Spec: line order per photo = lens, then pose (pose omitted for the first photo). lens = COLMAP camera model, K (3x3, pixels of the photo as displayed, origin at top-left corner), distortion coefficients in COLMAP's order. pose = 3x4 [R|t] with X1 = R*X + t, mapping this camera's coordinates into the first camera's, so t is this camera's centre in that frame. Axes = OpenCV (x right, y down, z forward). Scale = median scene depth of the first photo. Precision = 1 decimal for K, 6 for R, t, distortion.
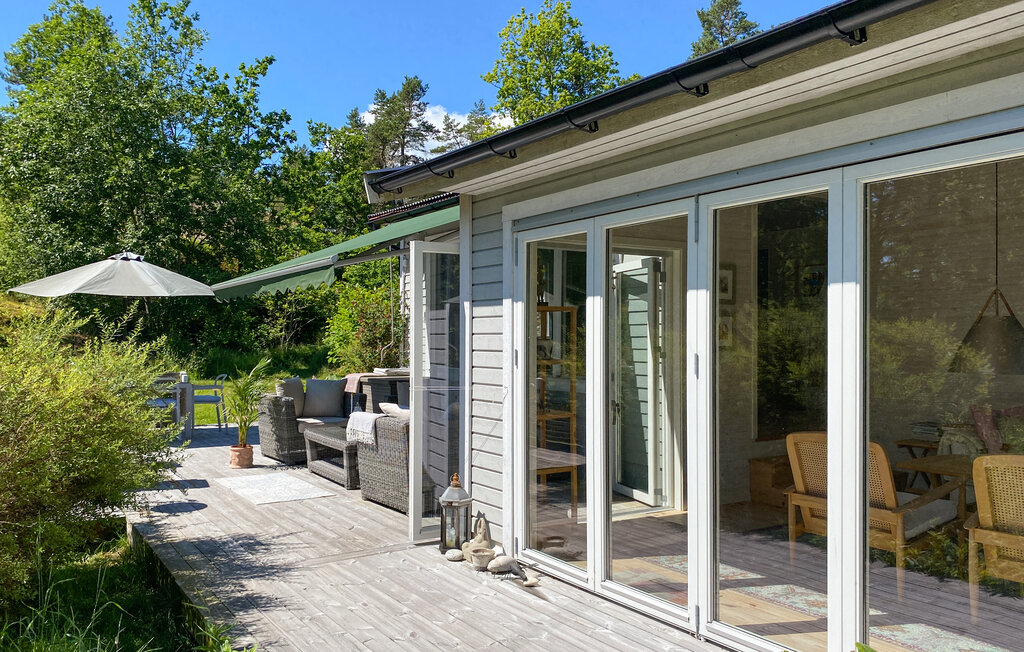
lens RADIAL K [[795.4, 0, 490.8], [0, 795.4, 326.9], [0, 0, 1]] dist [0.063839, -0.090062]
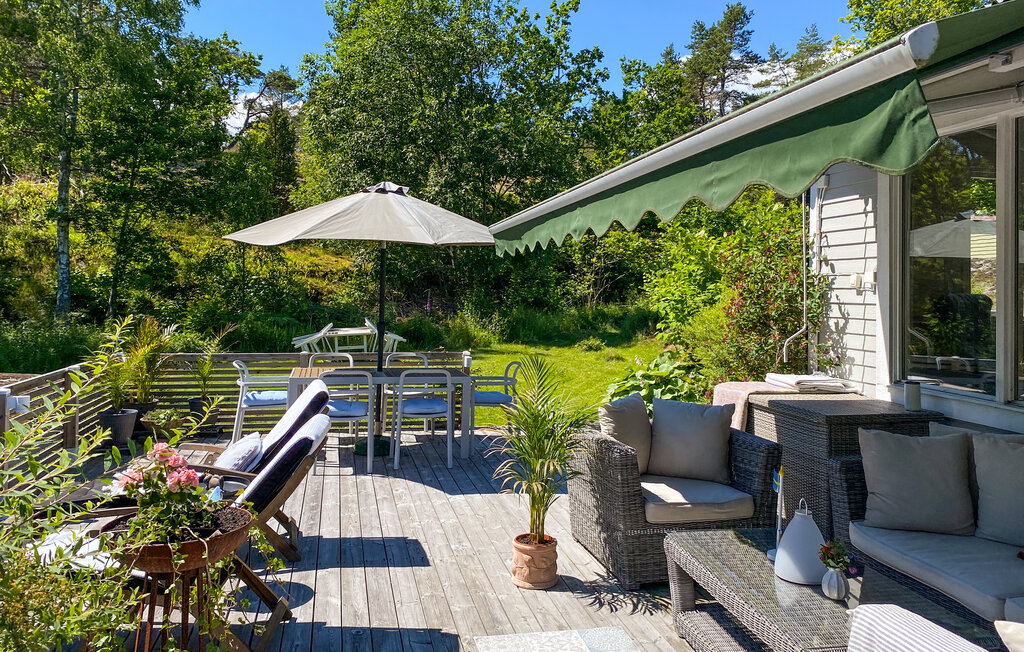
lens RADIAL K [[795.4, 0, 490.8], [0, 795.4, 326.9], [0, 0, 1]] dist [0.063839, -0.090062]
pose [[0.930484, 0.030728, -0.365041, -0.031057], [-0.009710, 0.998195, 0.059274, -0.002899], [0.366203, -0.051609, 0.929103, 0.104237]]
